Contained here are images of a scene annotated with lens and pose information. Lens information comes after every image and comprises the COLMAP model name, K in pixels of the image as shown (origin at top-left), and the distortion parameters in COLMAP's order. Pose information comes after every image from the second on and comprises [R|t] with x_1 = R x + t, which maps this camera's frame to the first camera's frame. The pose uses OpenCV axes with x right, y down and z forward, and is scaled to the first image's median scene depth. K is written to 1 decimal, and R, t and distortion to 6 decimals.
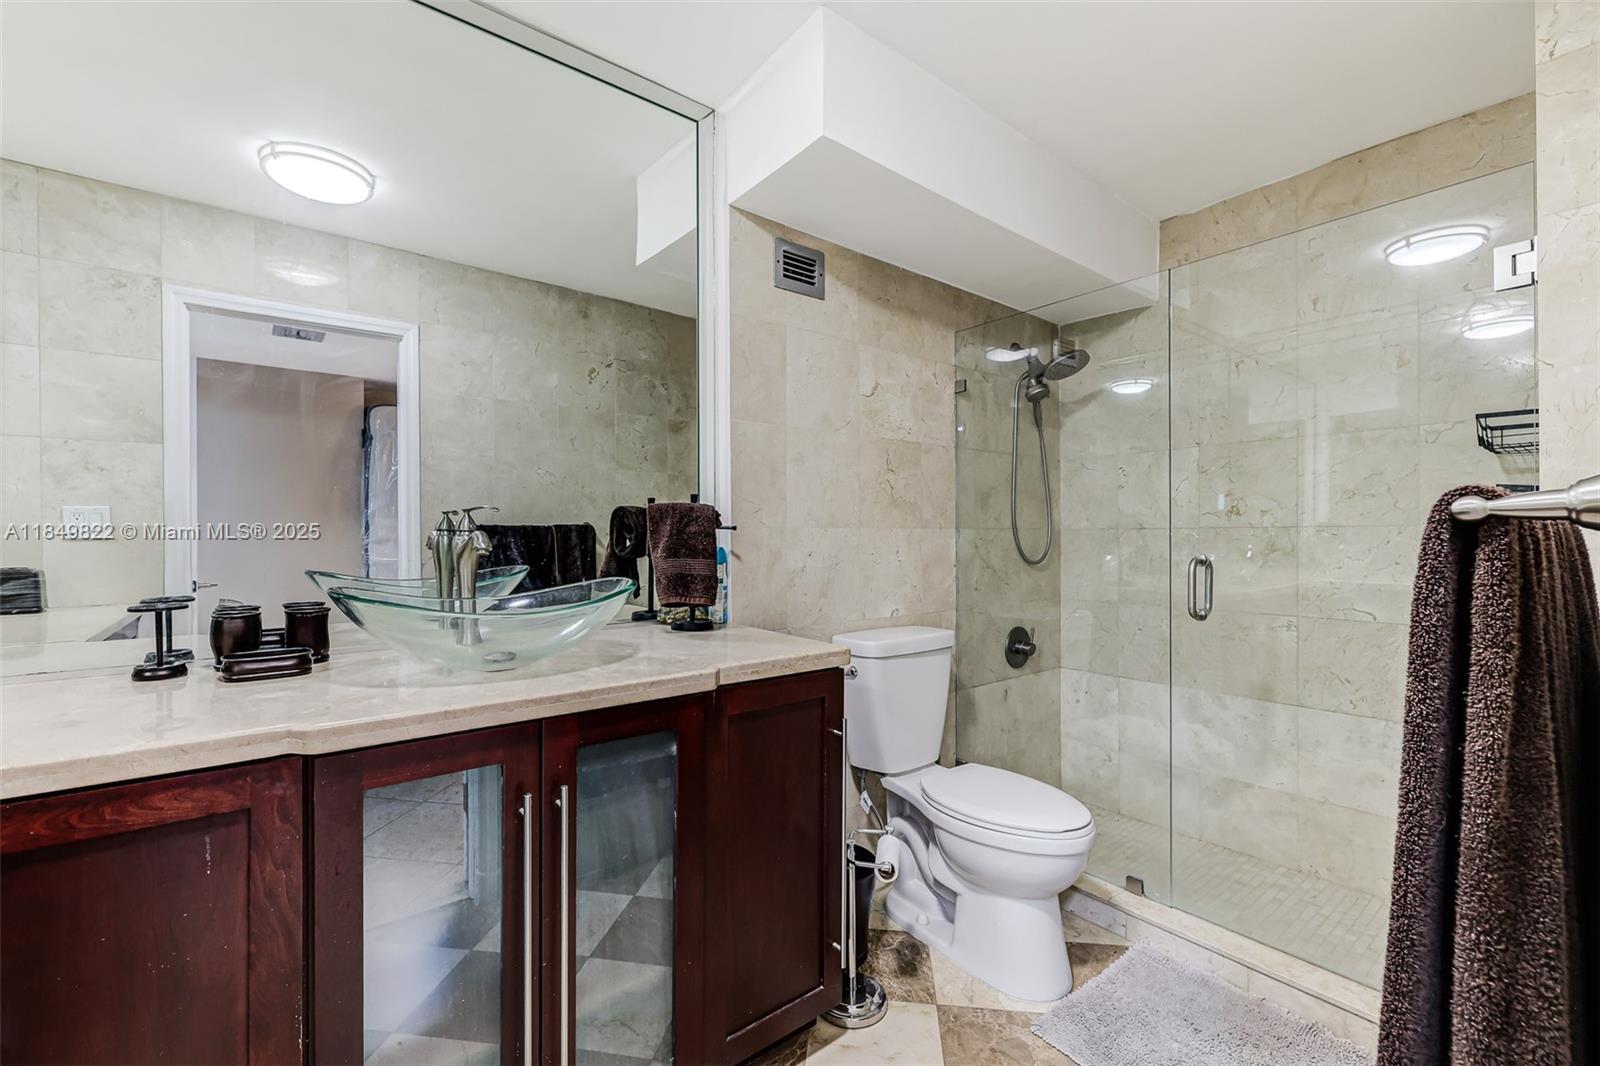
lens RADIAL K [[675.2, 0, 800.0], [0, 675.2, 533.0], [0, 0, 1]] dist [-0.002178, -0.000457]
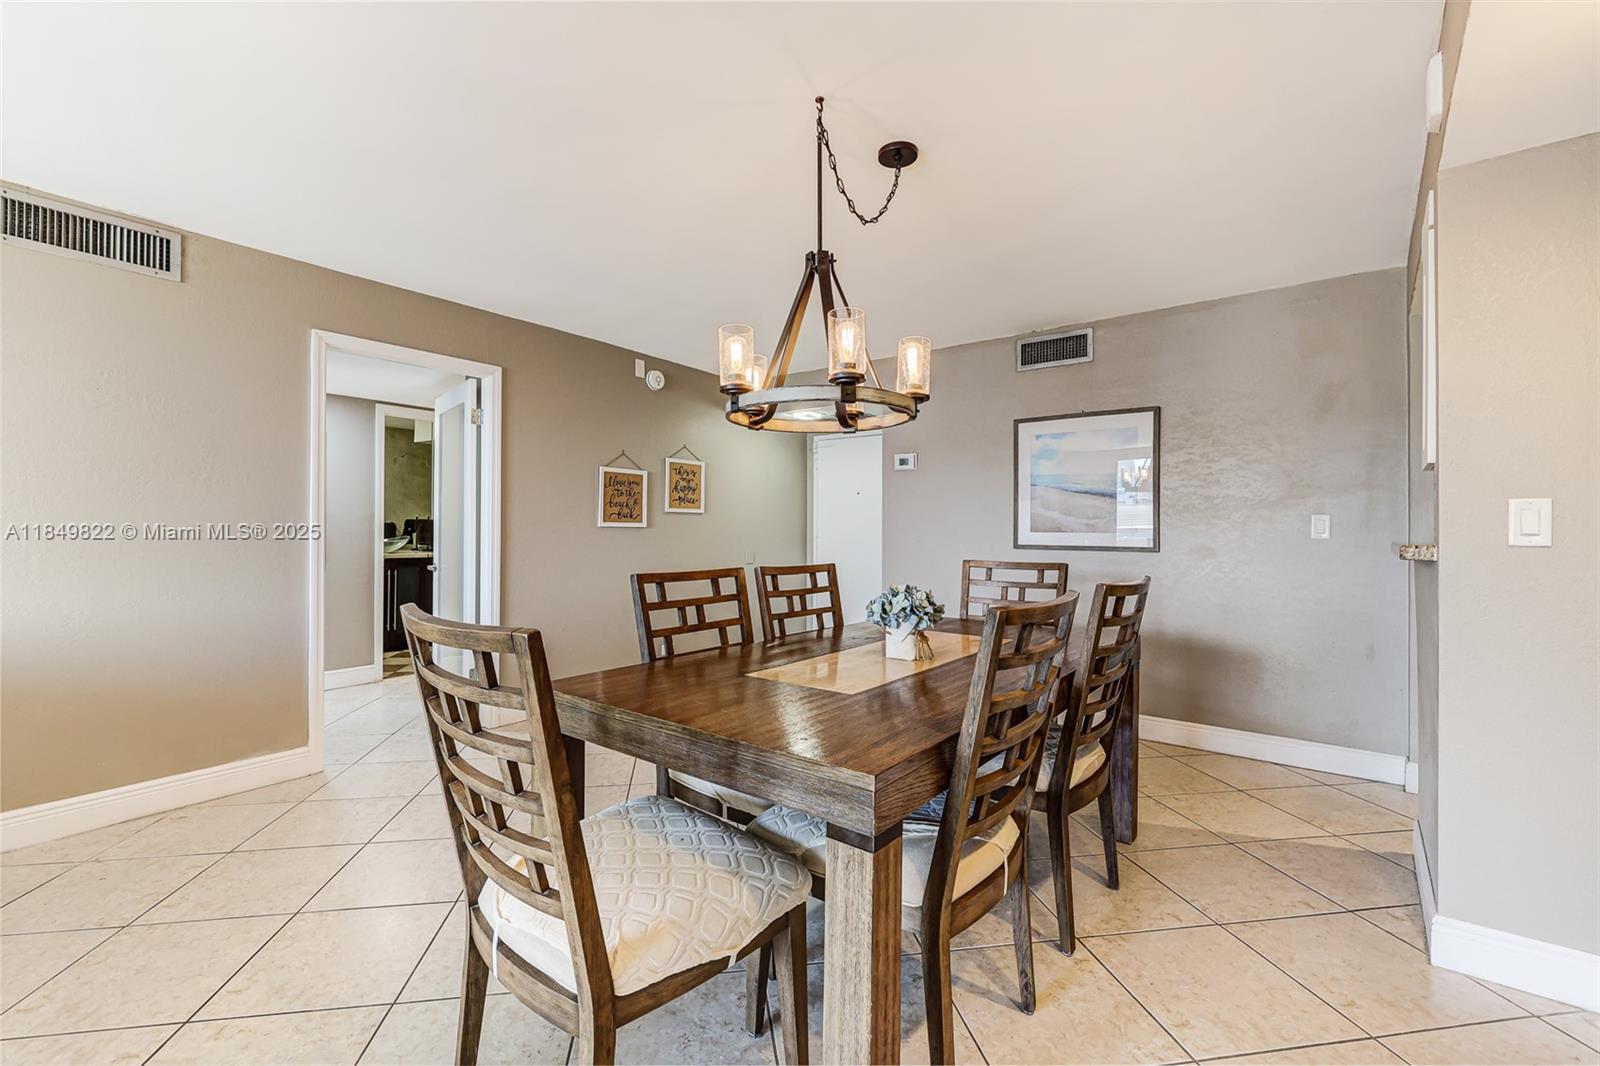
lens RADIAL K [[675.2, 0, 800.0], [0, 675.2, 533.0], [0, 0, 1]] dist [-0.002178, -0.000457]
pose [[0.966167, 0.003093, 0.257898, 0.813497], [-0.002638, 0.999994, -0.002109, 0.035416], [-0.257903, 0.001357, 0.966170, -2.957433]]
